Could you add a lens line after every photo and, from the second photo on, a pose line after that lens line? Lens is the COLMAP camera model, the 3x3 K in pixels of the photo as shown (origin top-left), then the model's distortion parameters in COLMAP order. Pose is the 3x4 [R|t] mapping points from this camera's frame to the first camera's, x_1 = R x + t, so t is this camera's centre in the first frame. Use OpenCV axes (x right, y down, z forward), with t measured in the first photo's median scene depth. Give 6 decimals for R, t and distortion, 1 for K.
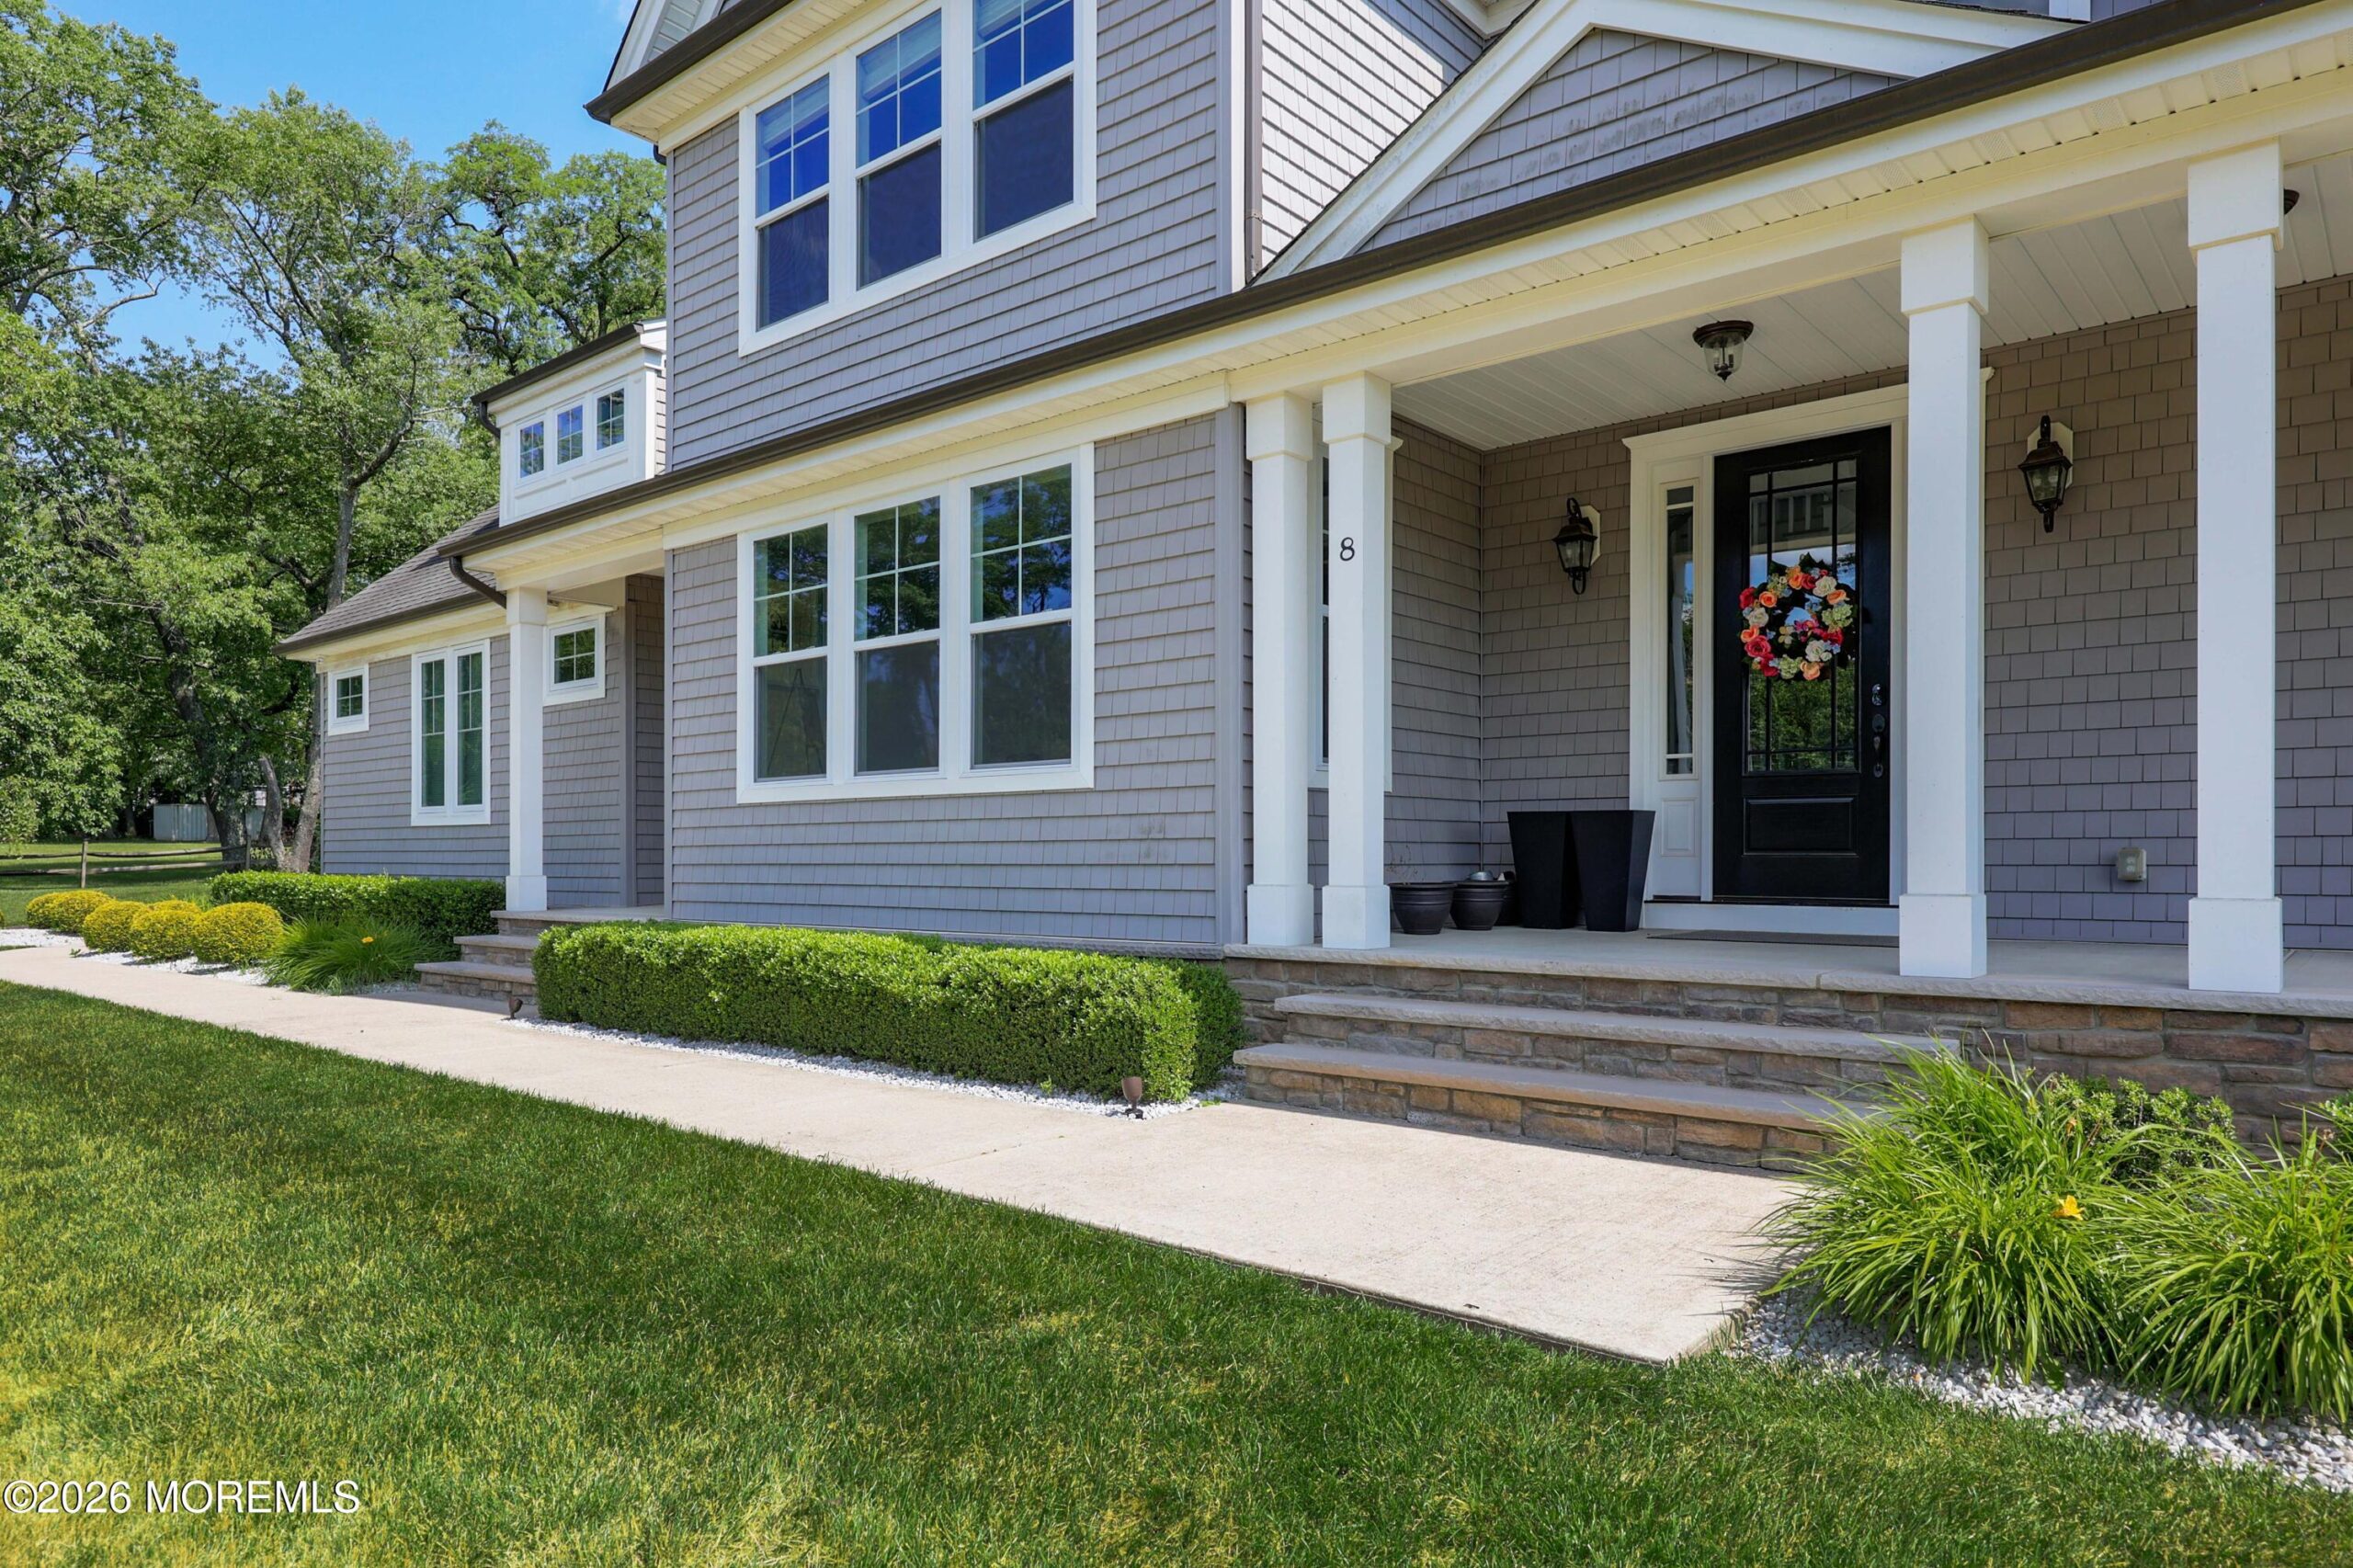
lens RADIAL K [[1523.9, 0, 1316.9], [0, 1523.9, 841.0], [0, 0, 1]] dist [0.018829, -0.011696]
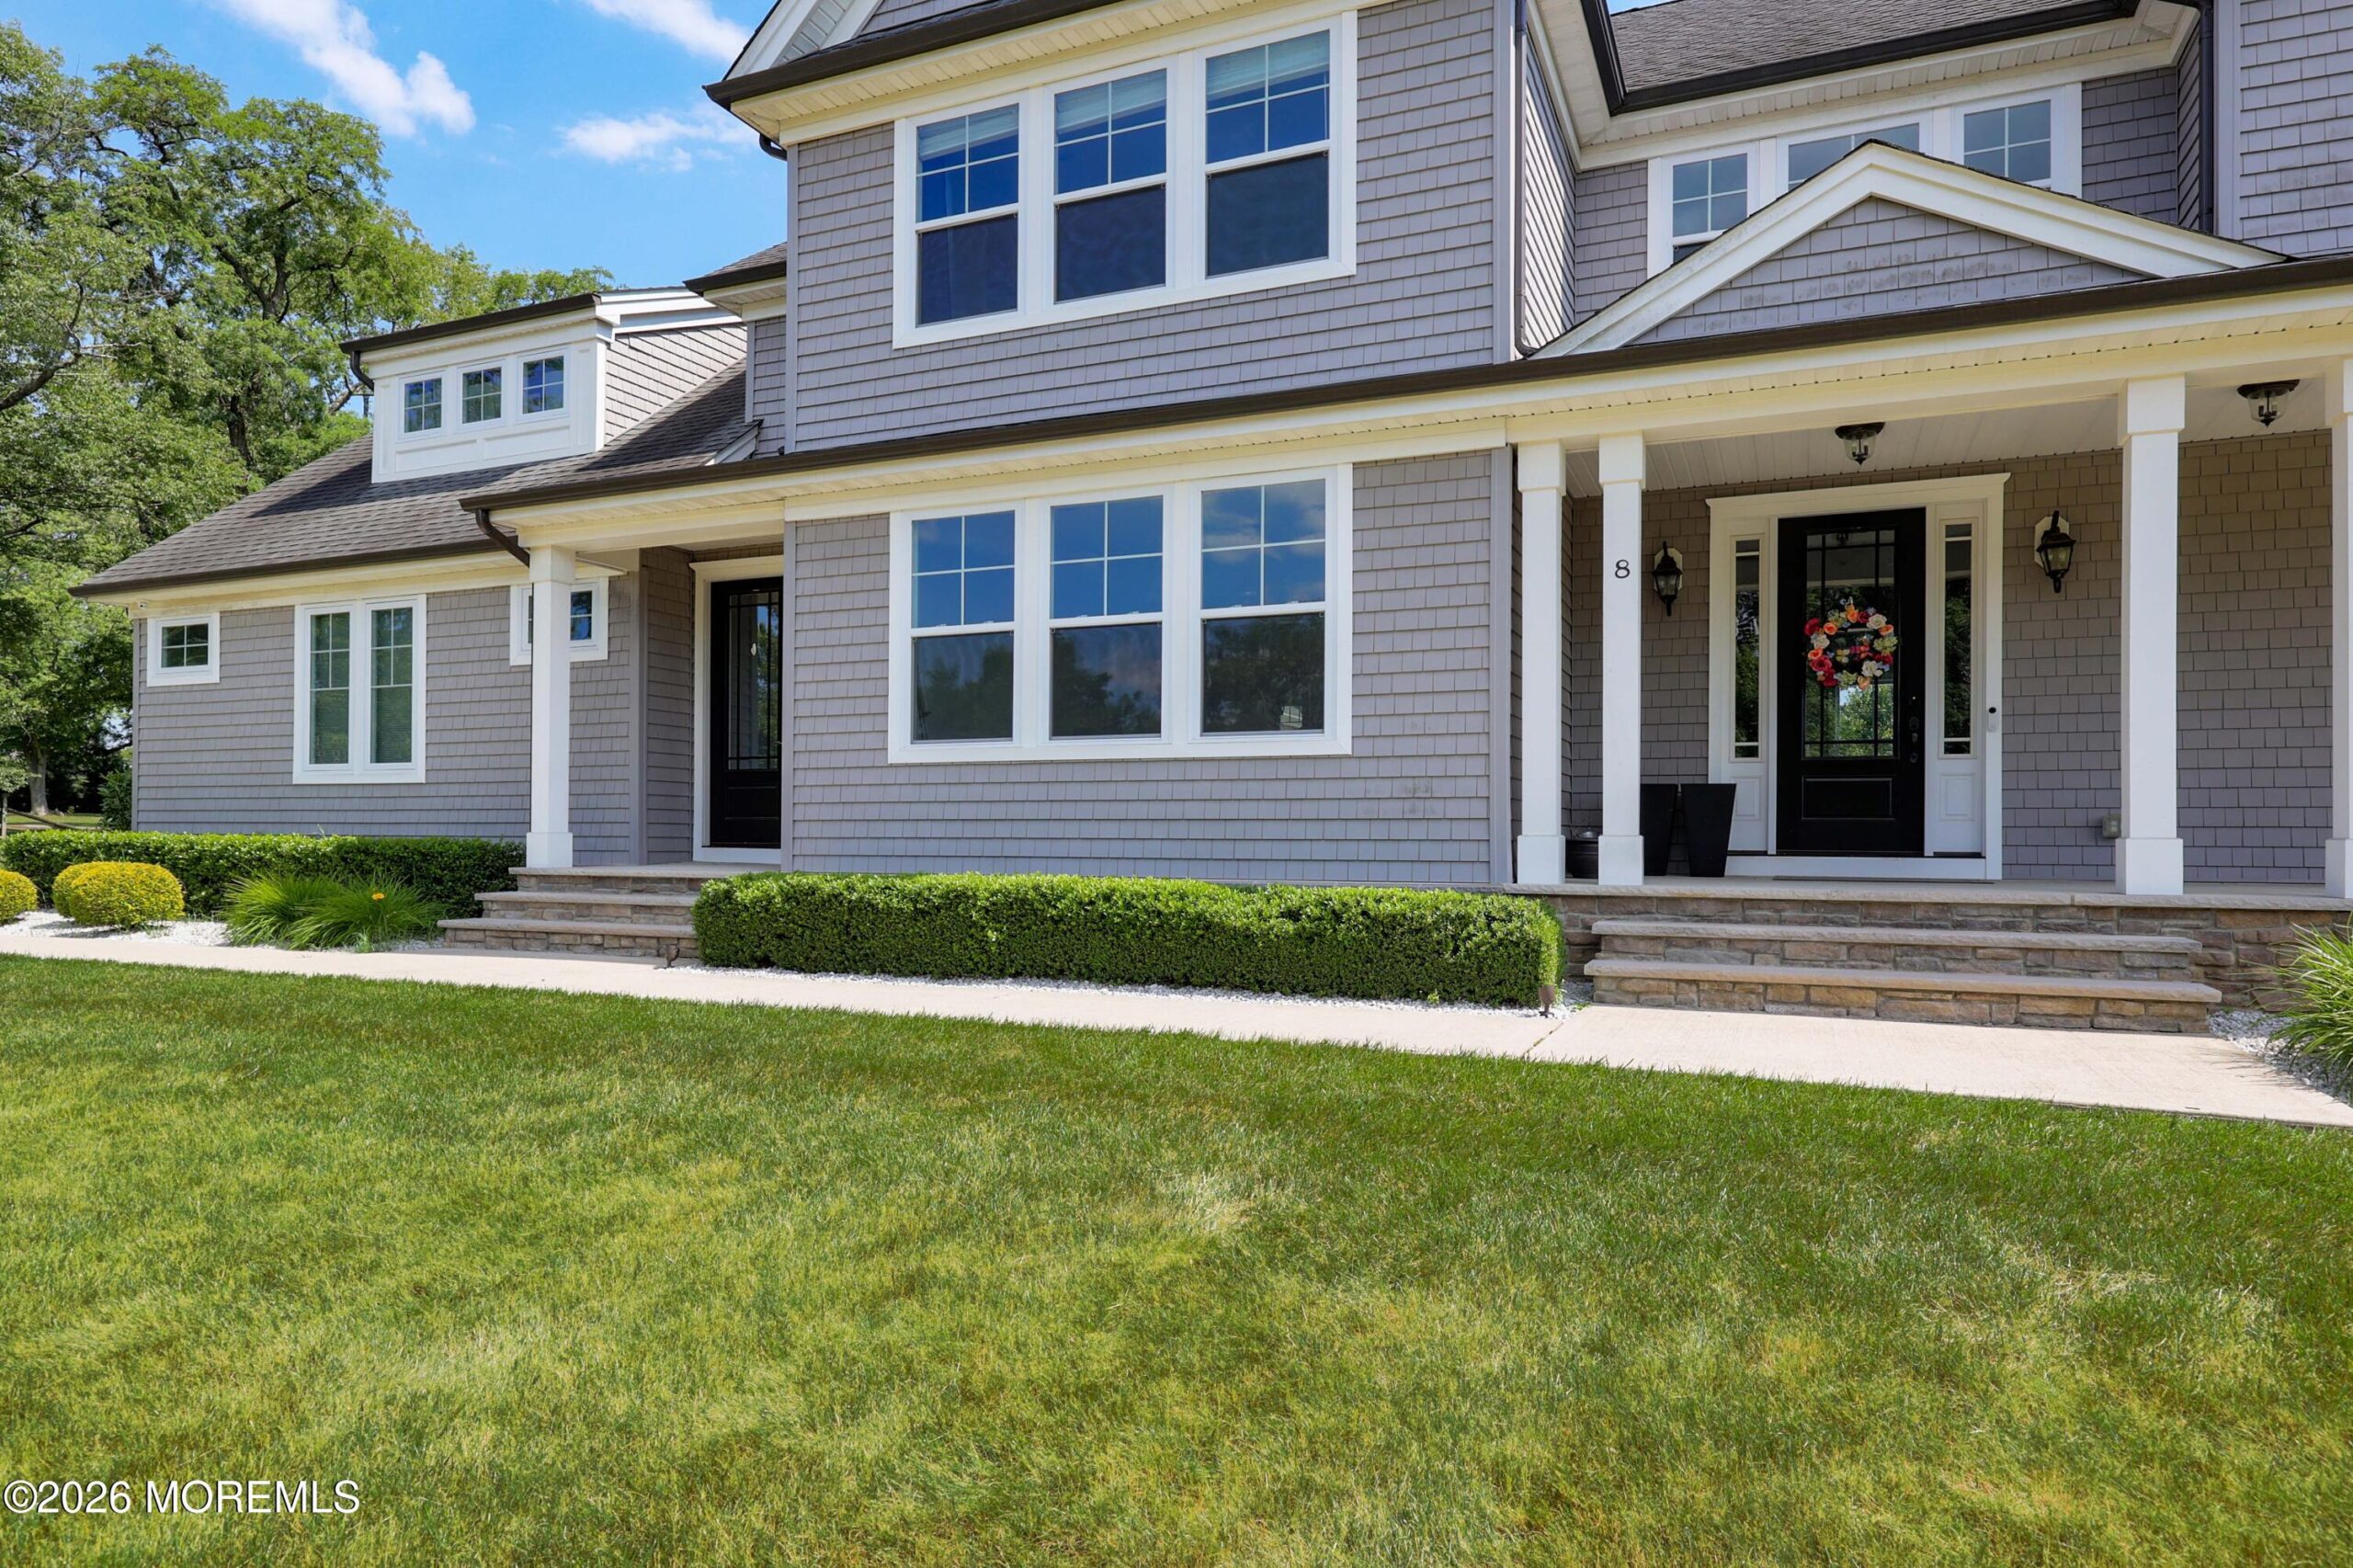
lens RADIAL K [[1327.9, 0, 1255.6], [0, 1327.9, 832.5], [0, 0, 1]] dist [0.007836, -0.003116]
pose [[0.952438, 0.011607, 0.304511, -0.579421], [-0.012039, 0.999927, -0.000459, 0.029665], [-0.304494, -0.003229, 0.952509, 0.041542]]
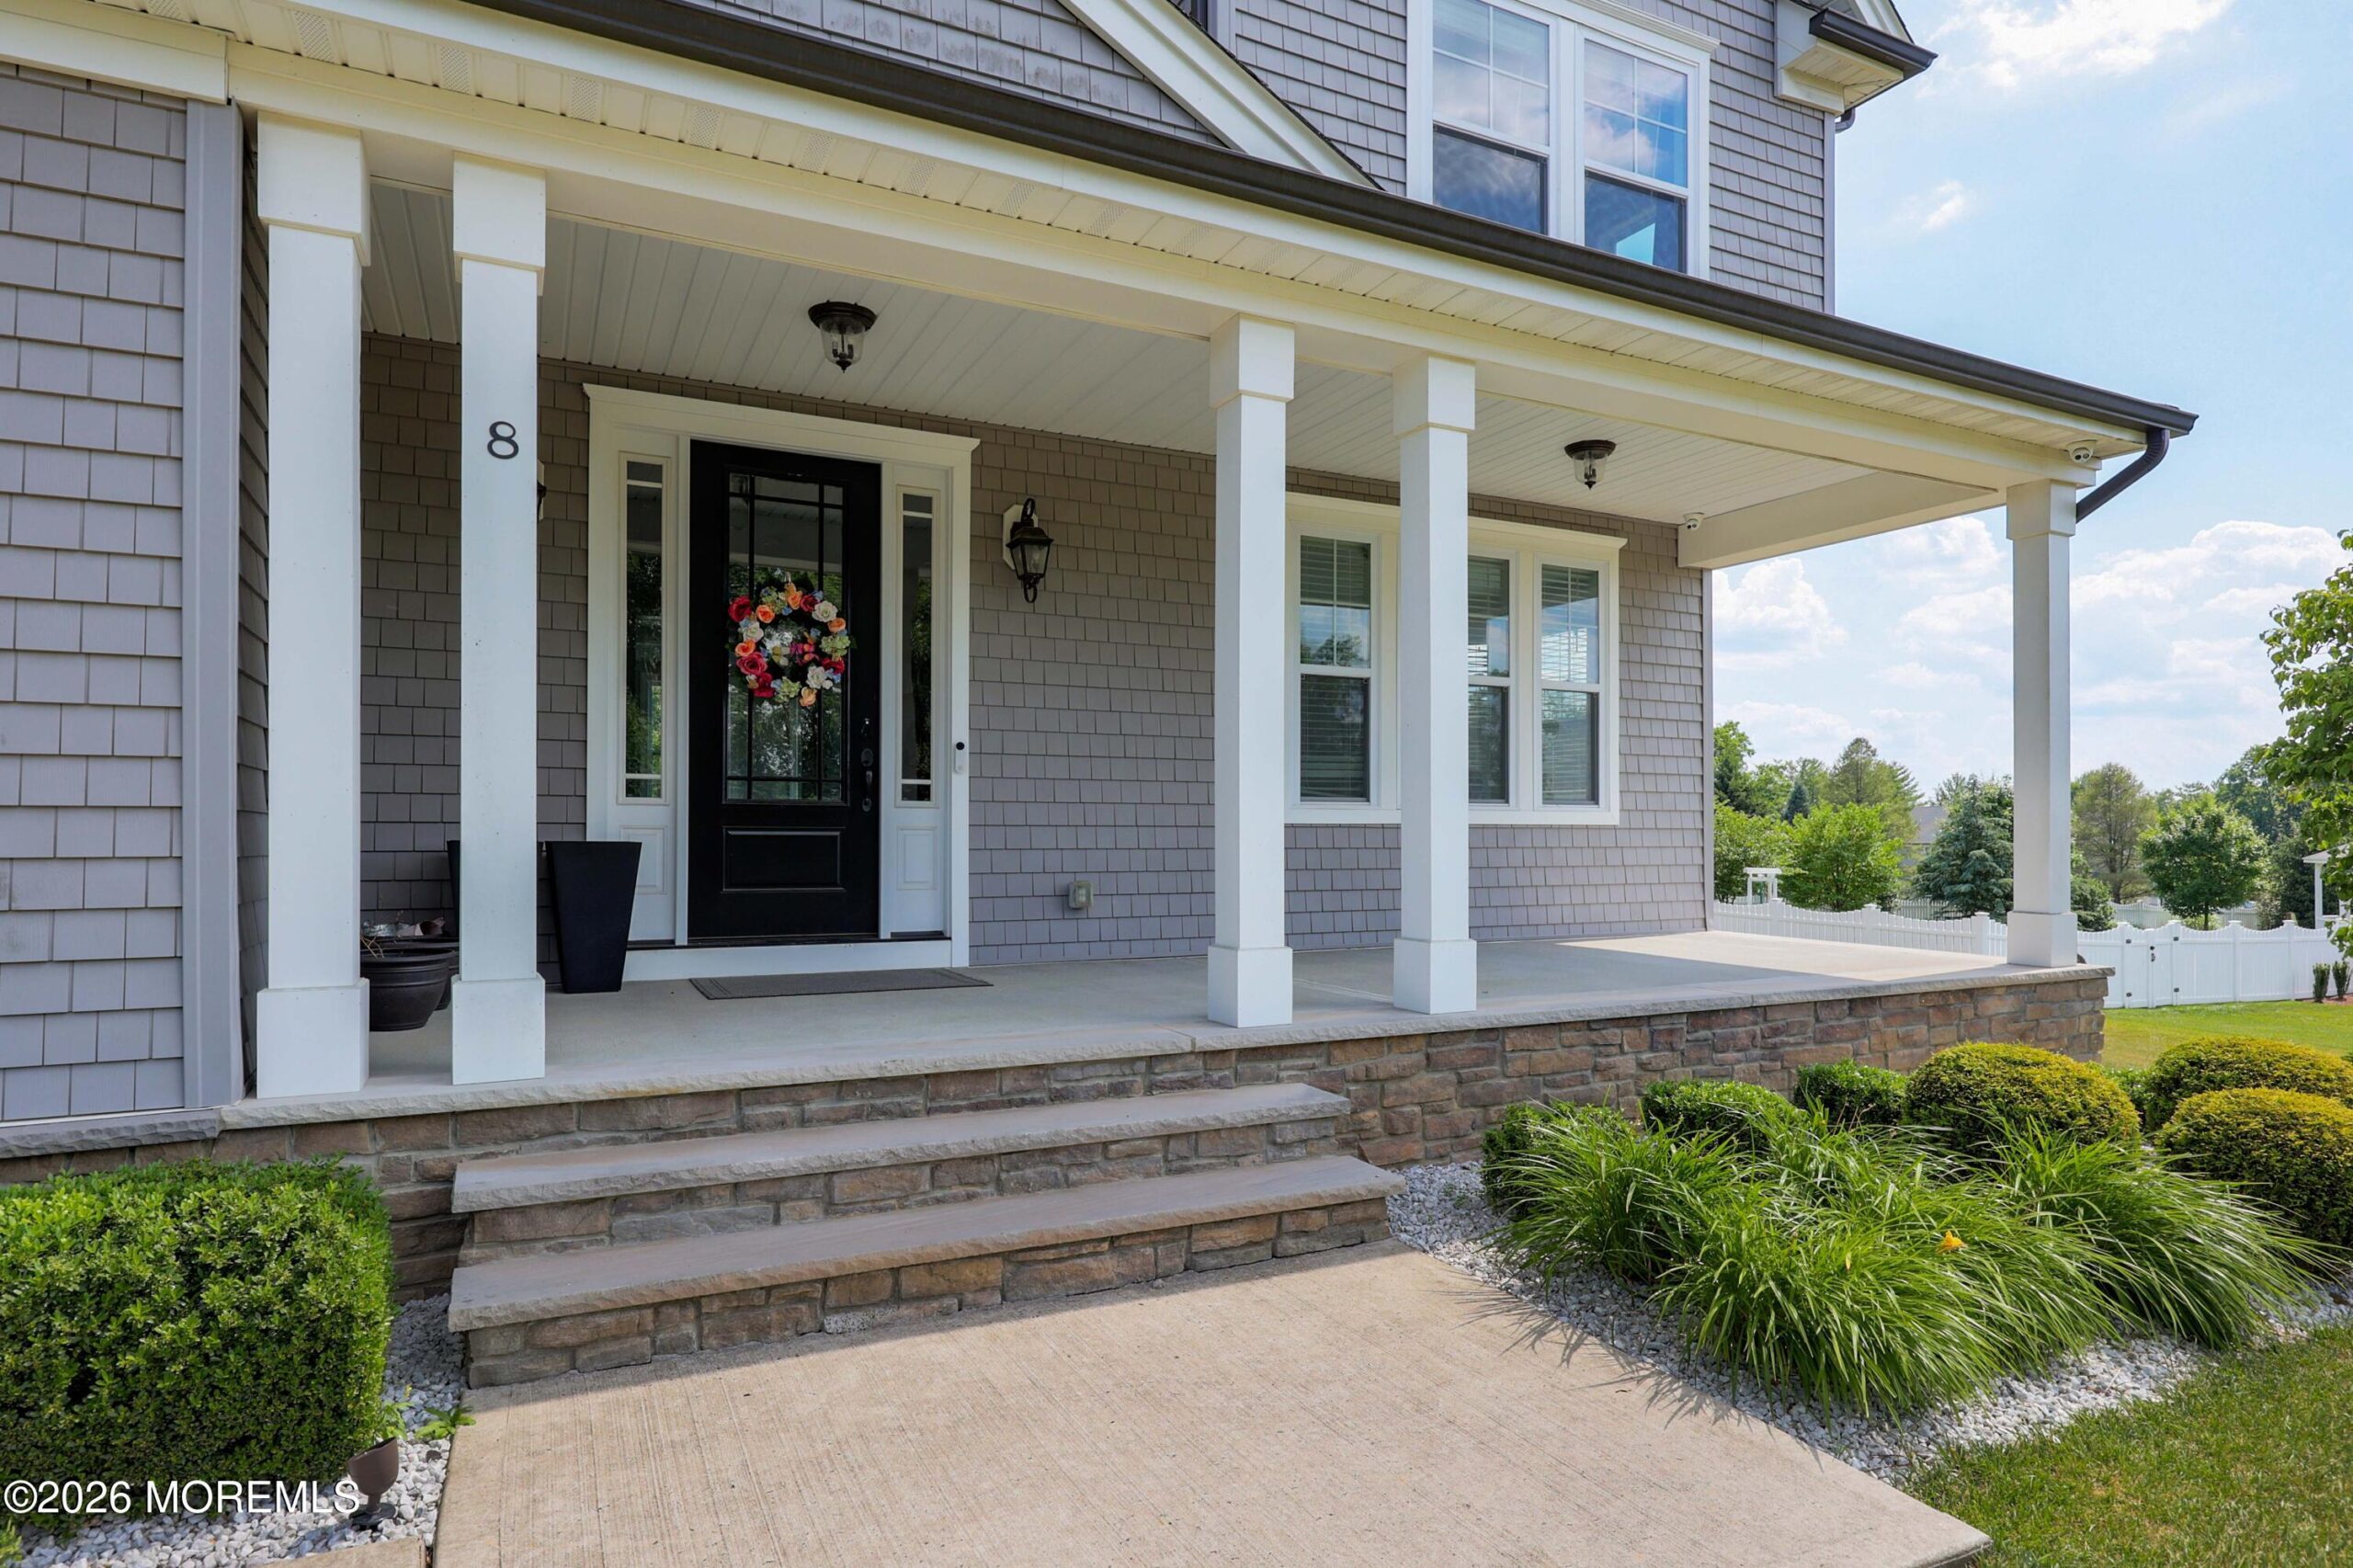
lens RADIAL K [[1245.7, 0, 1036.4], [0, 1245.7, 824.9], [0, 0, 1]] dist [-0.003267, 0.001456]
pose [[0.447307, 0.006977, 0.894353, -0.324525], [-0.014273, 0.999898, -0.000662, -0.035171], [-0.894266, -0.012469, 0.447361, 0.553170]]
